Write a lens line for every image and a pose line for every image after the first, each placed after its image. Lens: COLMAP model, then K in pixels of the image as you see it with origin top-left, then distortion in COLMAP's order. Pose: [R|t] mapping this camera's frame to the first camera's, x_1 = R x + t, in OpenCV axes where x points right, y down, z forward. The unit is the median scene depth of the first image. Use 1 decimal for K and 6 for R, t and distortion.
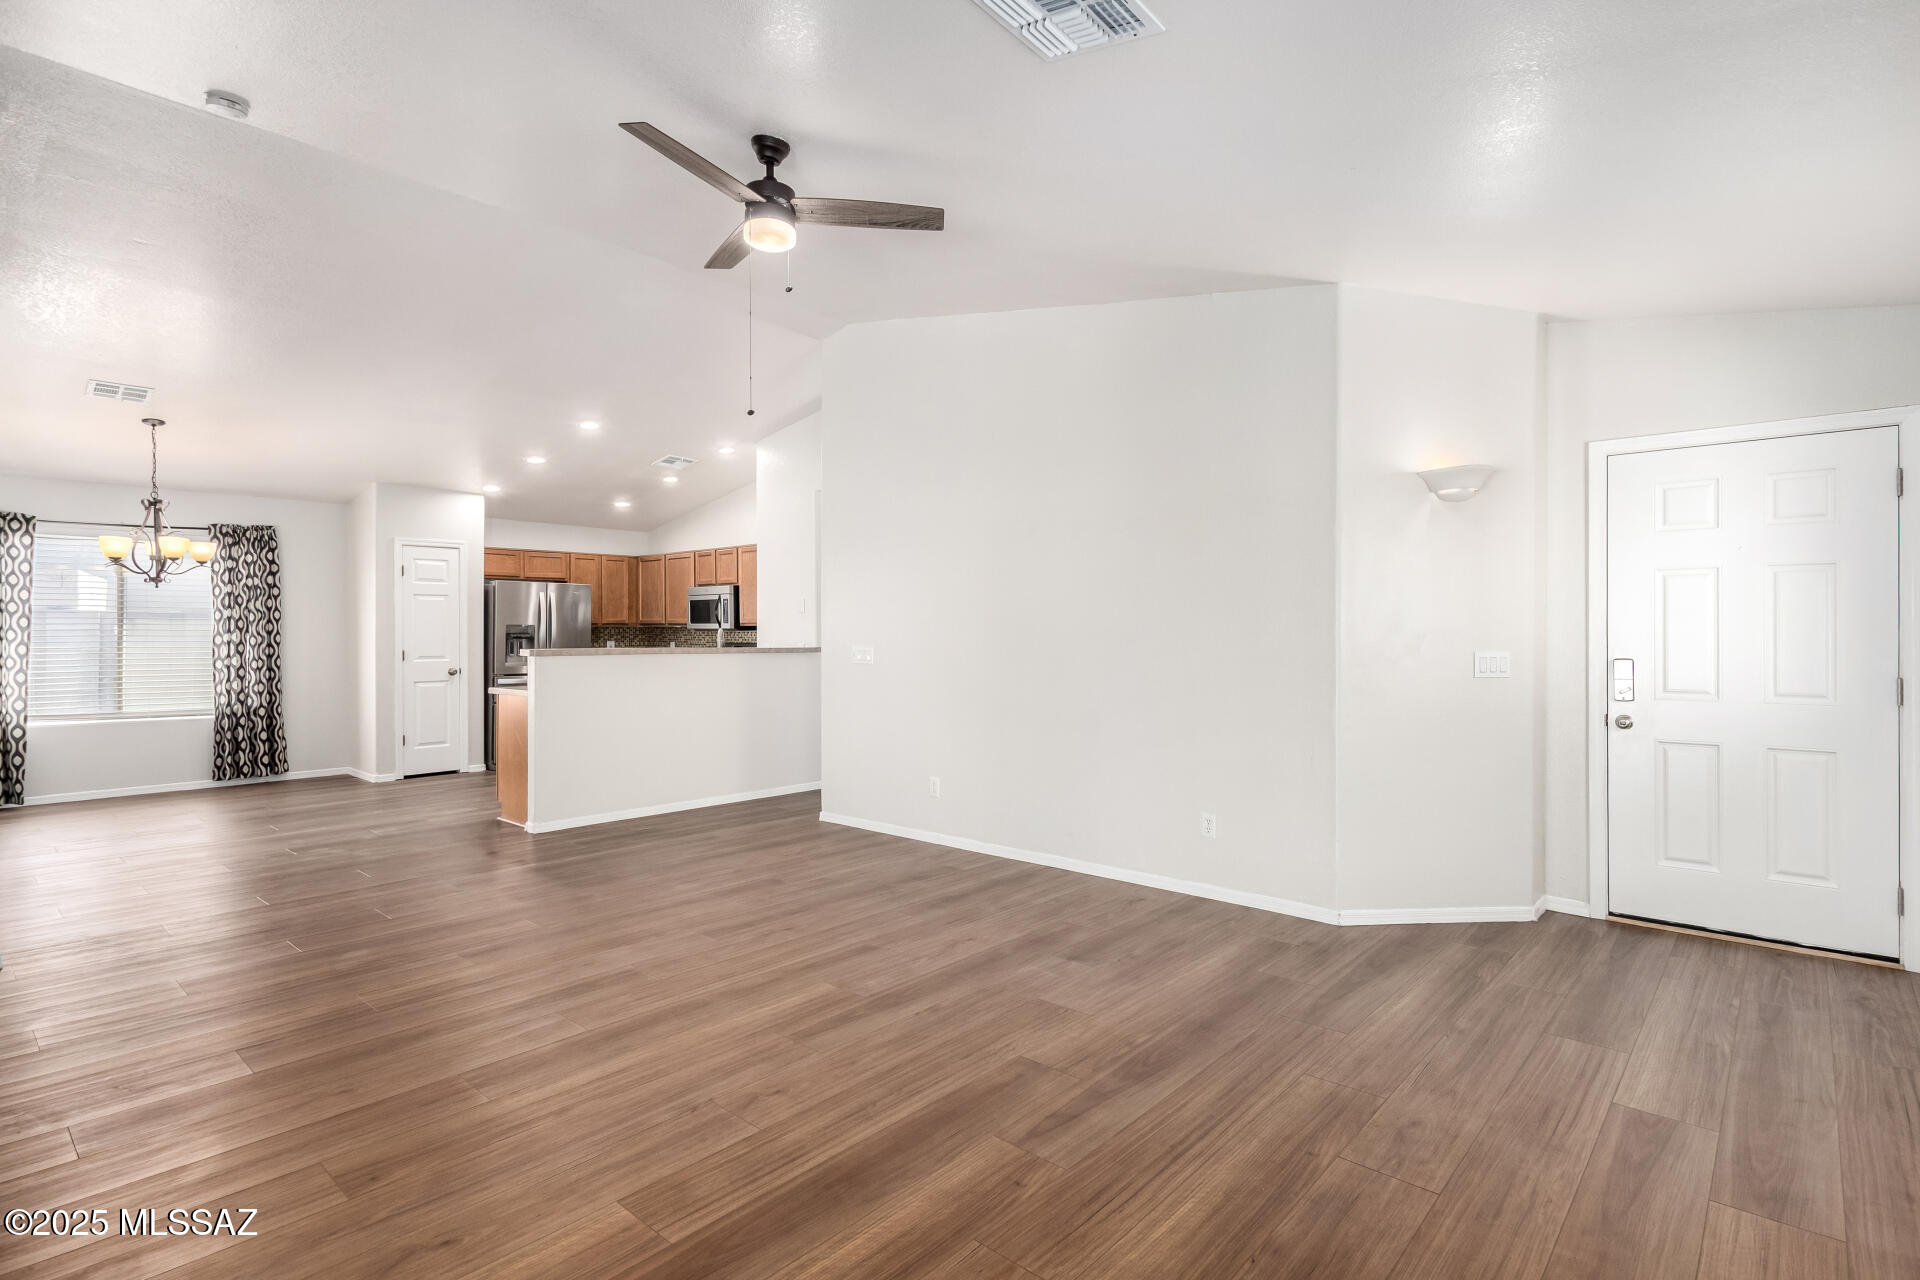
lens RADIAL K [[937.9, 0, 982.7], [0, 937.9, 629.6], [0, 0, 1]] dist [0.007425, -0.004555]
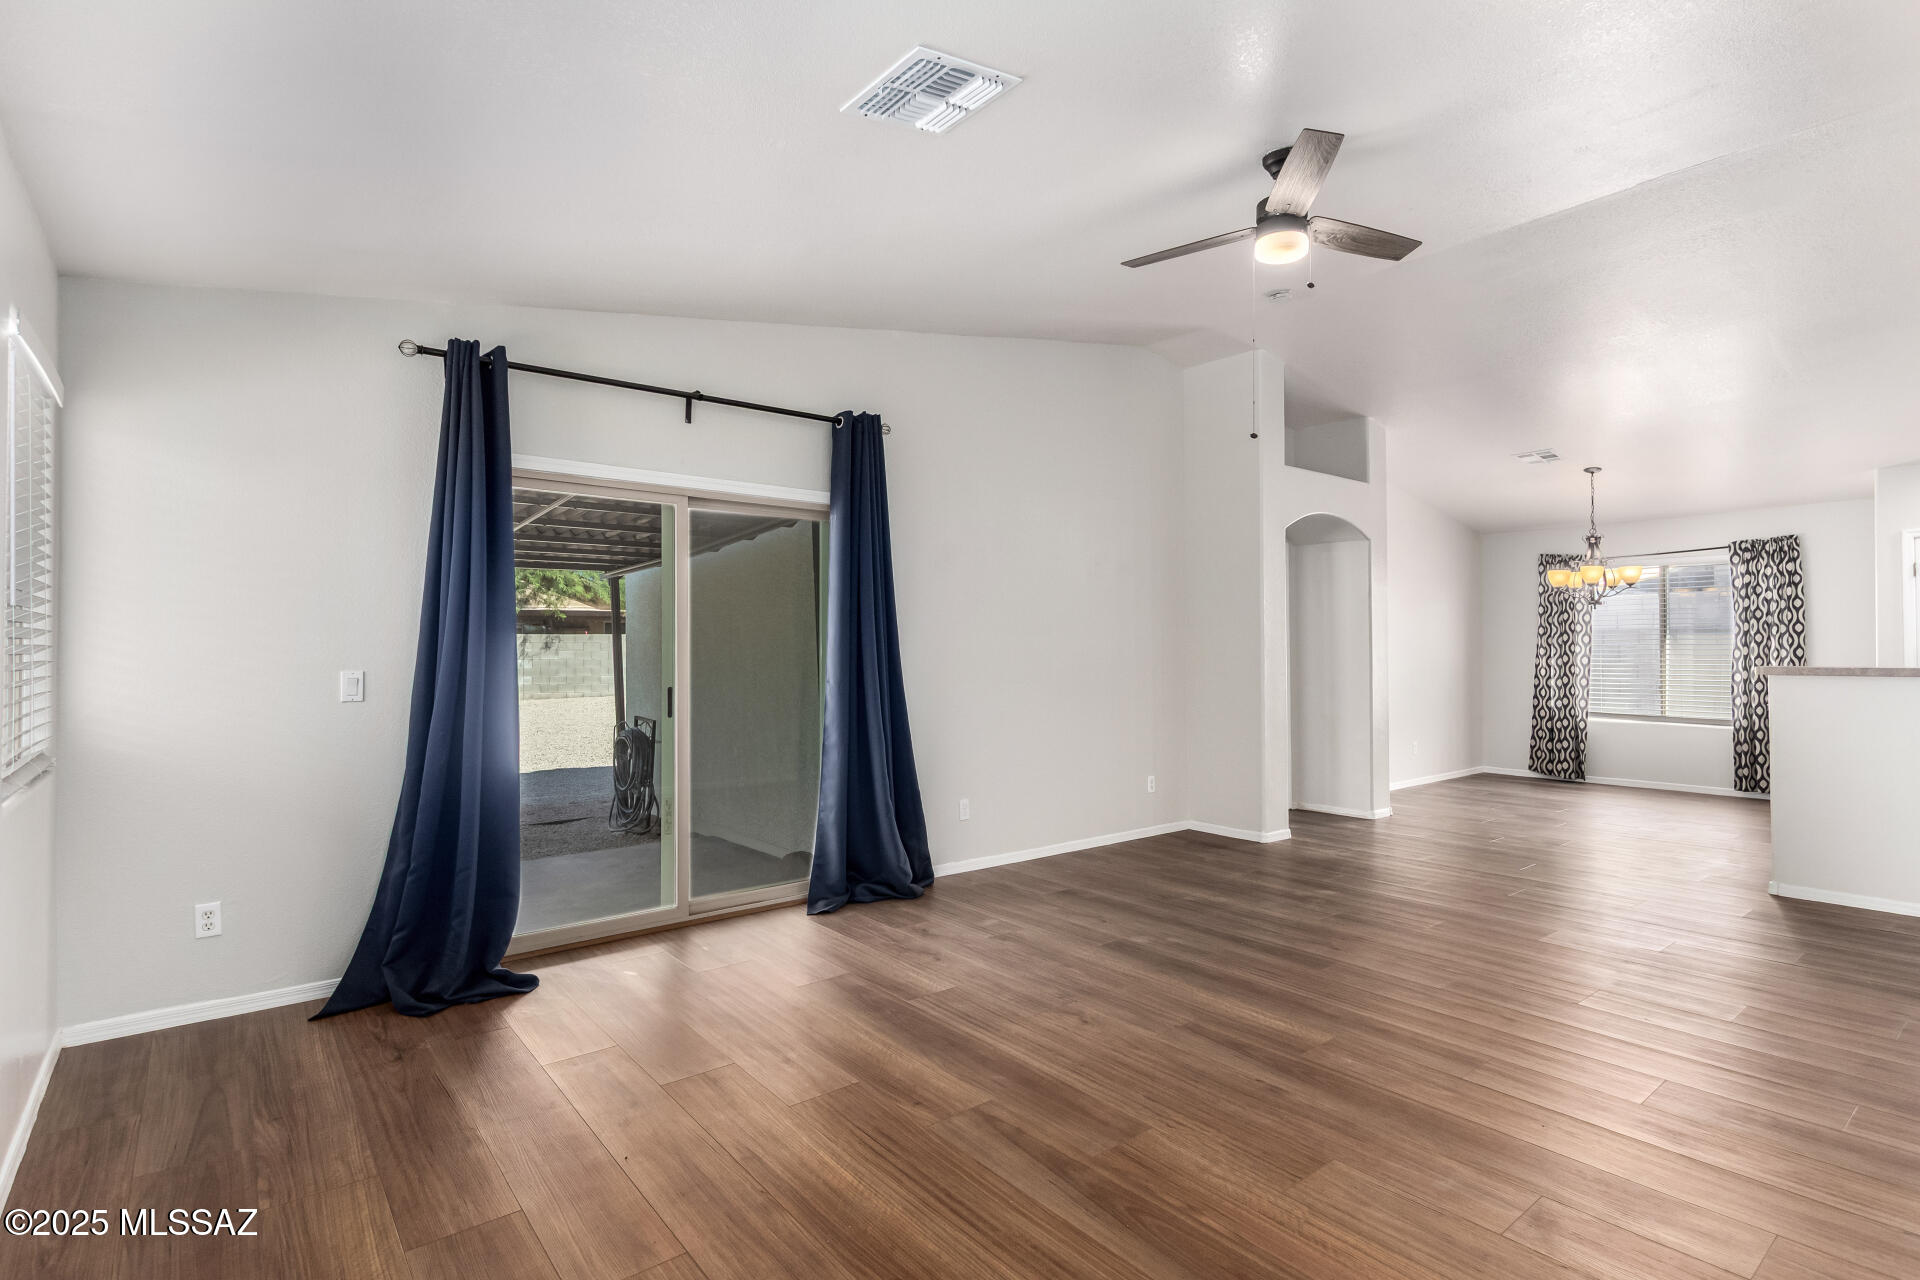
lens RADIAL K [[937.9, 0, 985.3], [0, 937.9, 647.6], [0, 0, 1]] dist [0.007425, -0.004555]
pose [[-0.172580, -0.002145, -0.984993, 0.341831], [0.007547, 0.999965, -0.003500, 0.001682], [0.984967, -0.008038, -0.172558, 0.365230]]
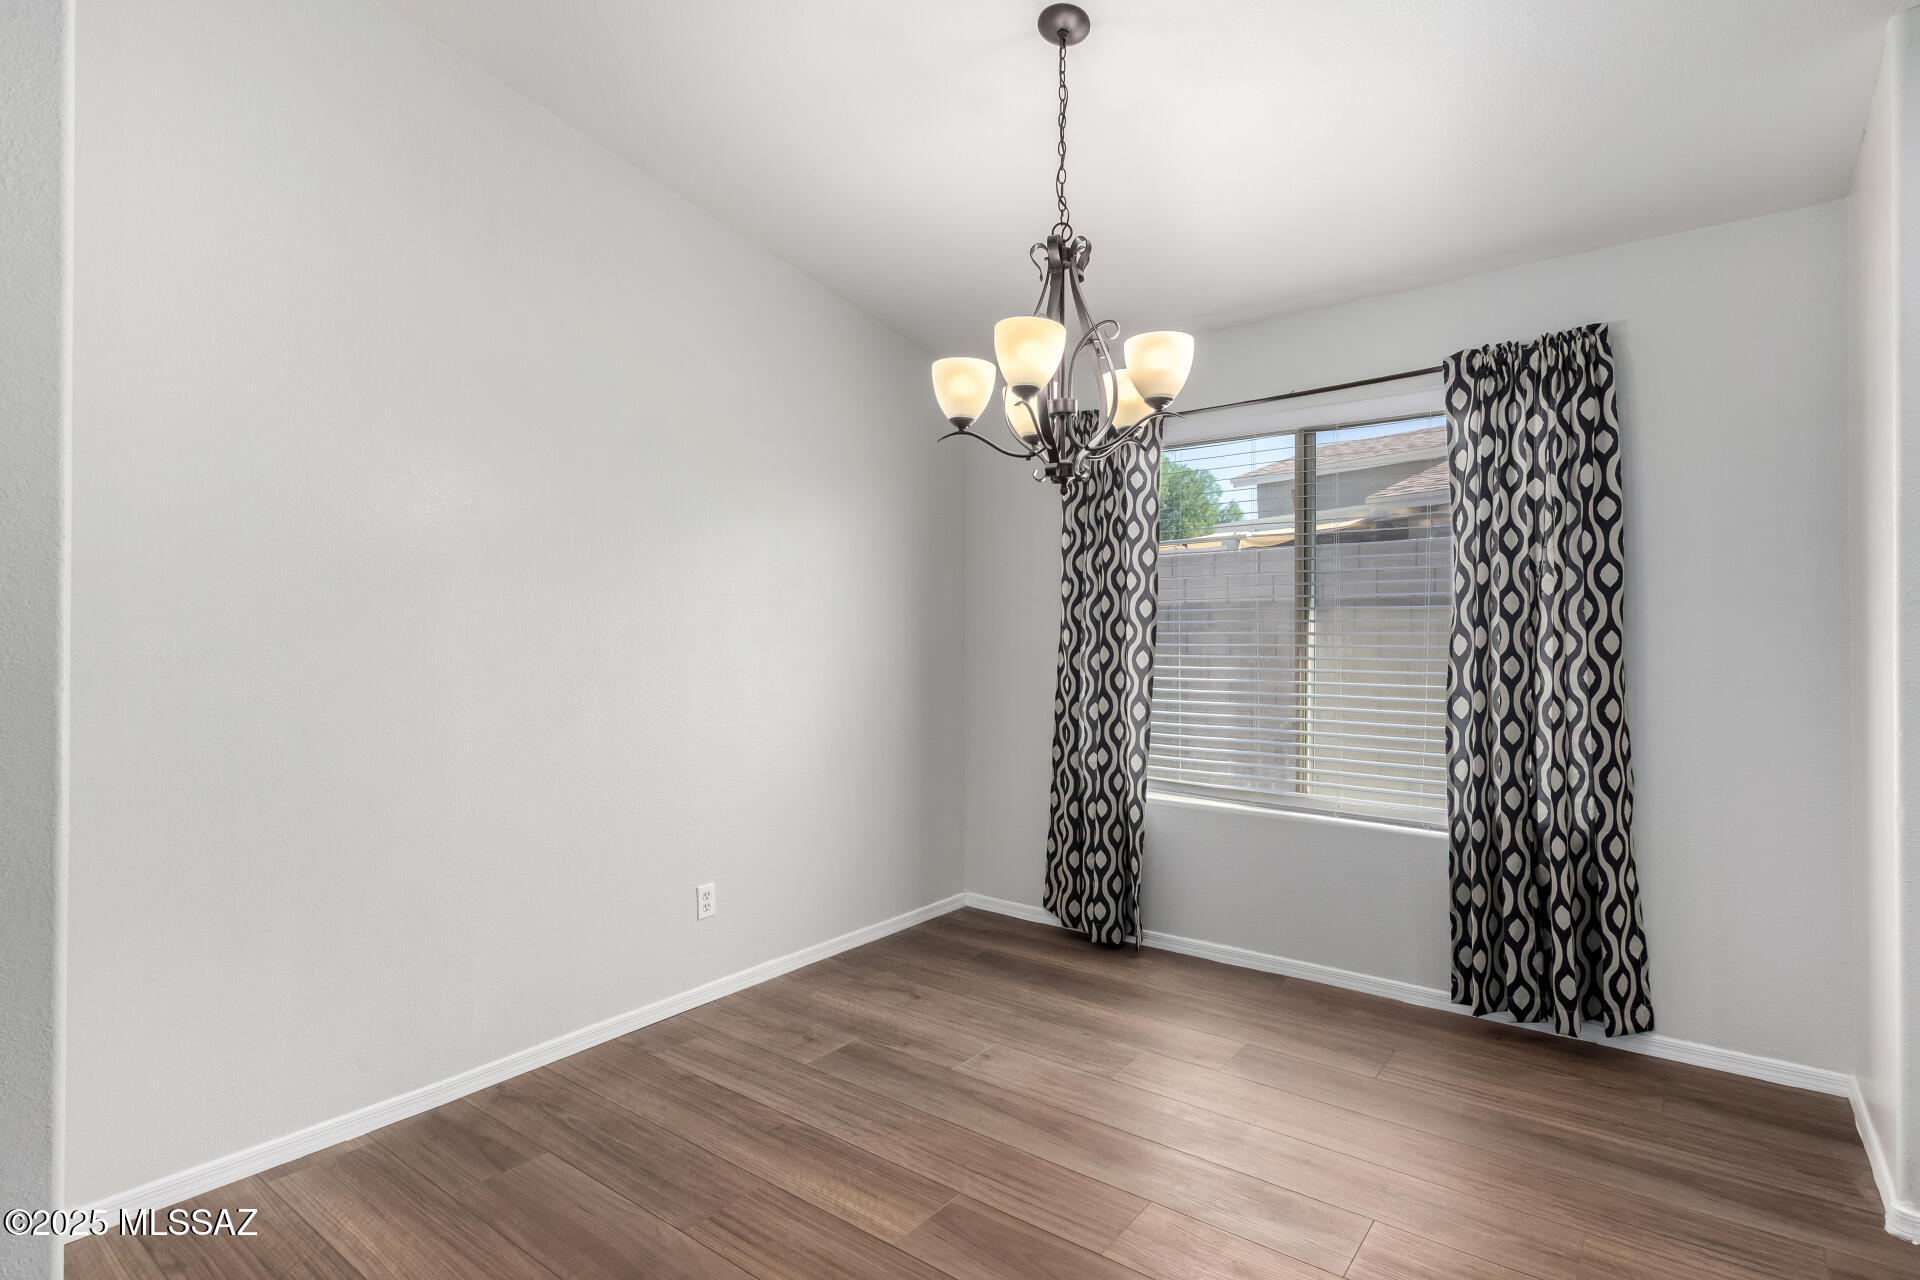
lens RADIAL K [[937.9, 0, 997.0], [0, 937.9, 635.4], [0, 0, 1]] dist [0.007425, -0.004555]
pose [[0.063638, -0.004425, -0.997963, -0.432141], [-0.001908, 0.999988, -0.004556, 0.008976], [0.997971, 0.002194, 0.063628, 0.778214]]
